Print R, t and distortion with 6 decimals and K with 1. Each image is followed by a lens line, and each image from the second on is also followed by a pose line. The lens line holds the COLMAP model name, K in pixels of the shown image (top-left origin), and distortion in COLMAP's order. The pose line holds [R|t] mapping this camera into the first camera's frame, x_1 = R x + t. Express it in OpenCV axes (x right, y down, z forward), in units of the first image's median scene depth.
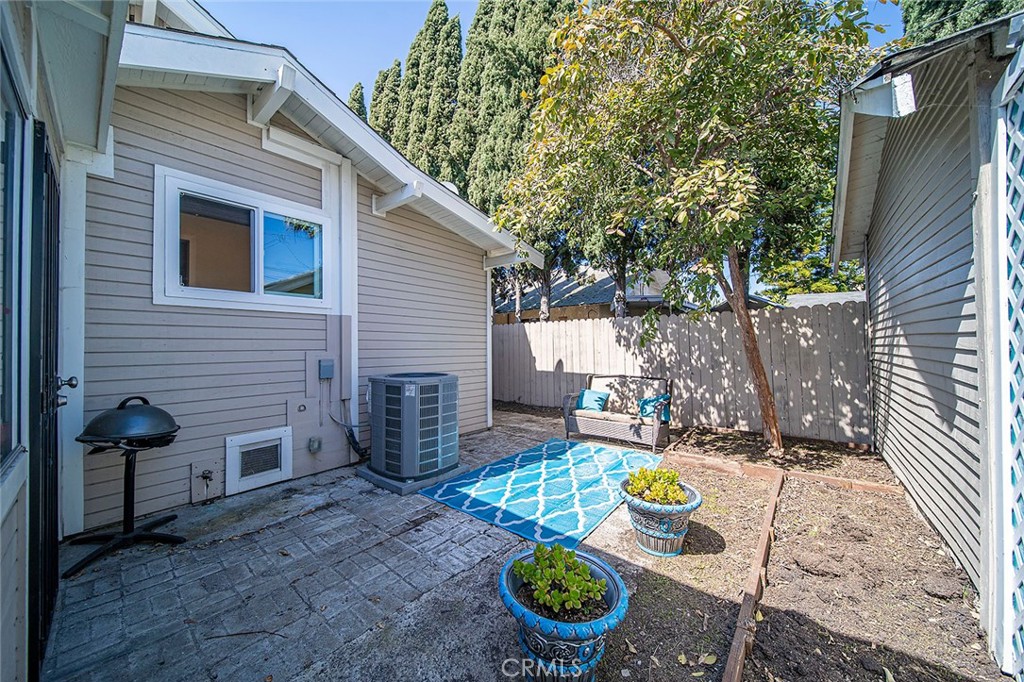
lens RADIAL K [[359.2, 0, 511.0], [0, 359.2, 347.4], [0, 0, 1]] dist [-0.000658, -0.000095]
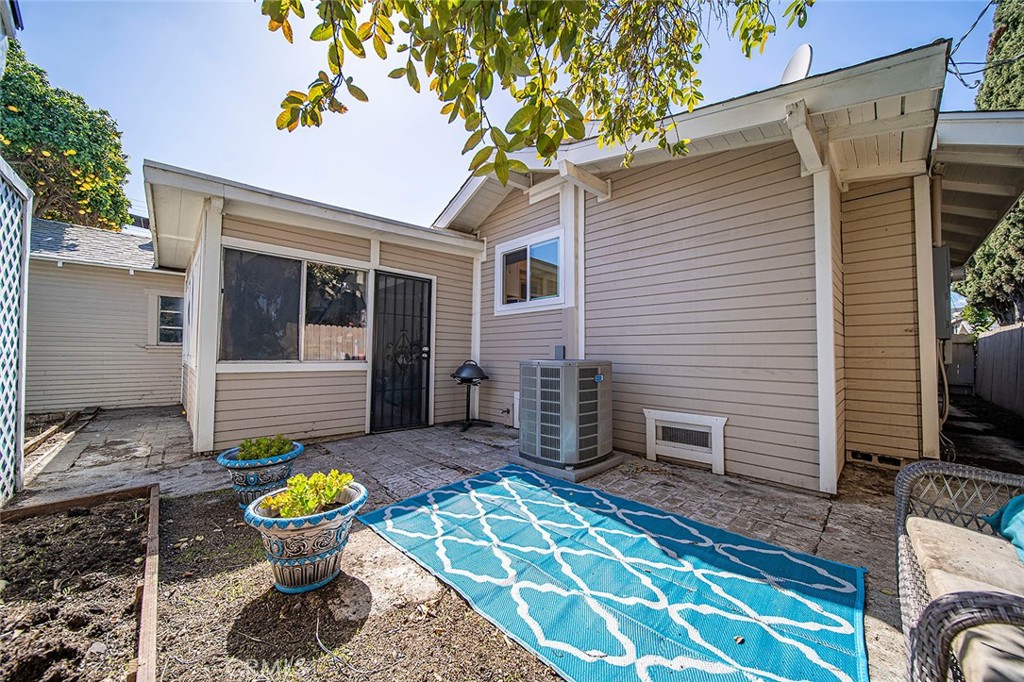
lens RADIAL K [[359.2, 0, 511.0], [0, 359.2, 347.4], [0, 0, 1]] dist [-0.000658, -0.000095]
pose [[-0.122649, 0.004103, -0.992442, 0.592785], [0.016090, 0.999868, 0.002146, 0.027321], [0.992320, -0.015705, -0.122699, 0.795596]]
